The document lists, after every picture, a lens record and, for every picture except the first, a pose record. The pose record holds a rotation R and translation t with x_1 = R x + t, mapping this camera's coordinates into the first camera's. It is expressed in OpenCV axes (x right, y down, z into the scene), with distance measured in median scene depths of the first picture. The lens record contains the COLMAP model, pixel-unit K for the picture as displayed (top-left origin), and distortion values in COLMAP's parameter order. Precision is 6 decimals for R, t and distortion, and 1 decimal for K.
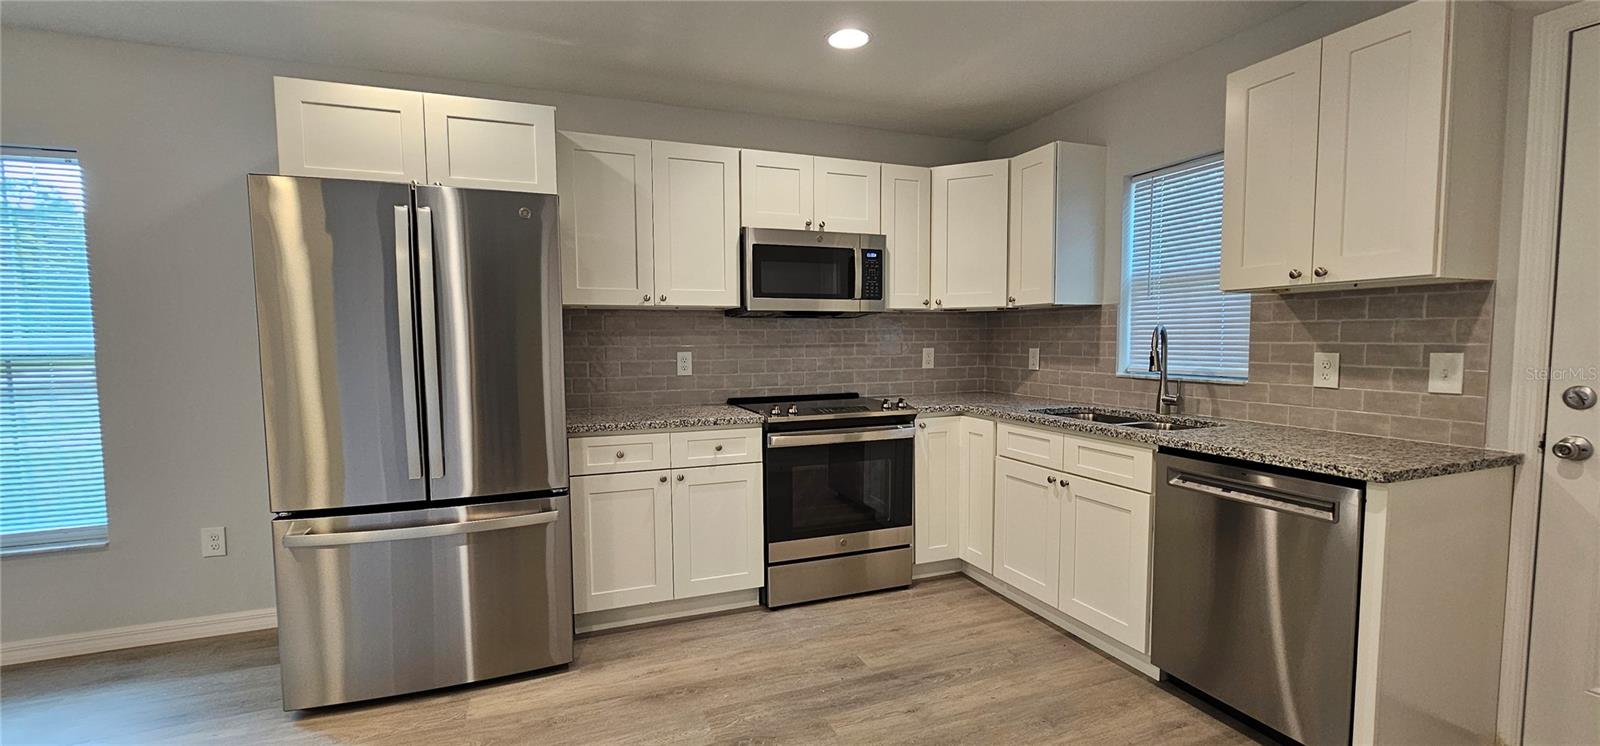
lens RADIAL K [[646.5, 0, 791.1], [0, 646.5, 379.2], [0, 0, 1]] dist [-0.001047, -0.000124]
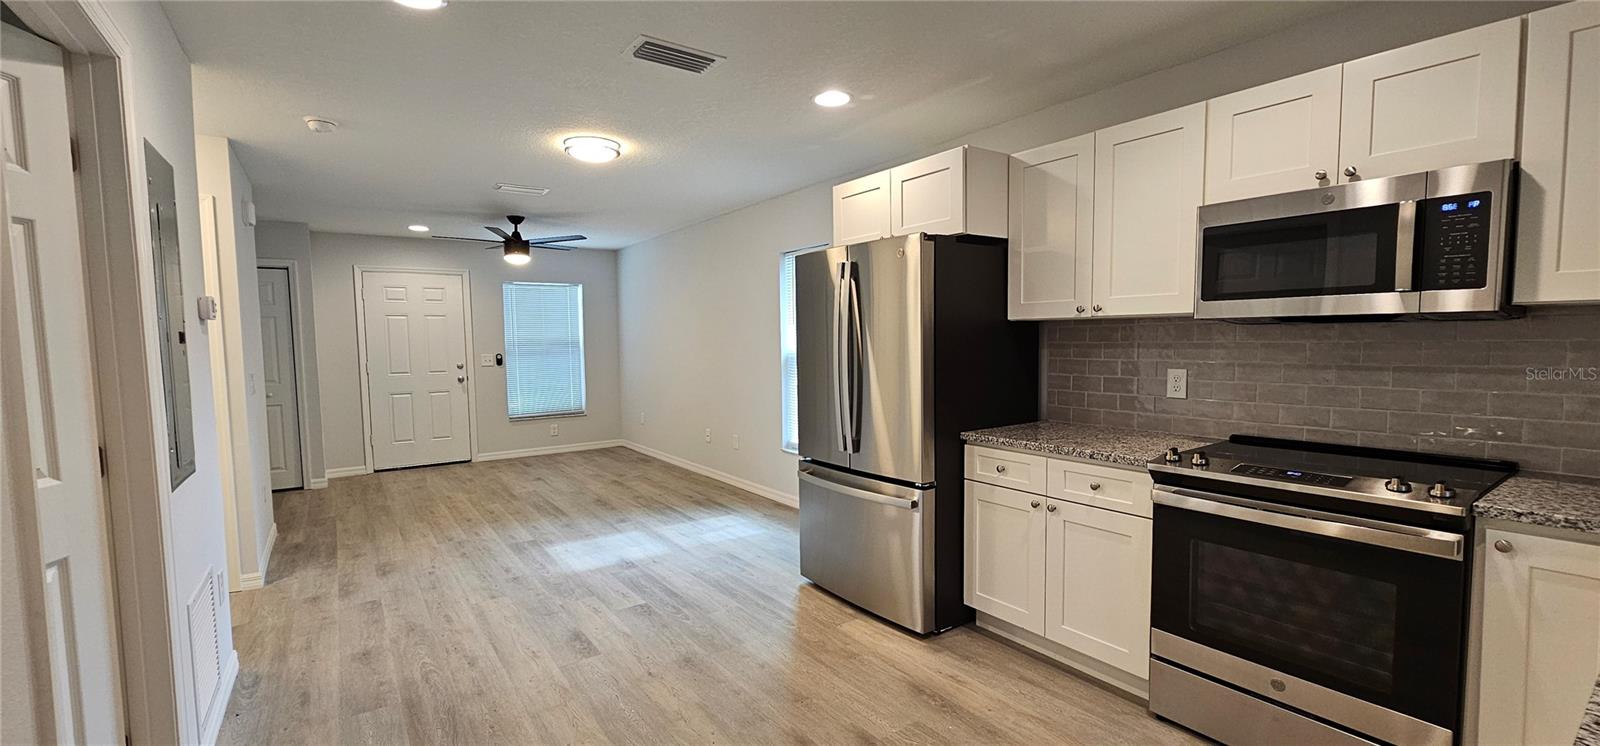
lens RADIAL K [[646.5, 0, 791.8], [0, 646.5, 377.8], [0, 0, 1]] dist [-0.001047, -0.000124]
pose [[0.254437, 0.064853, -0.964912, 0.576586], [-0.049245, 0.997323, 0.054046, -0.059833], [0.965835, 0.033766, 0.256950, 0.386279]]
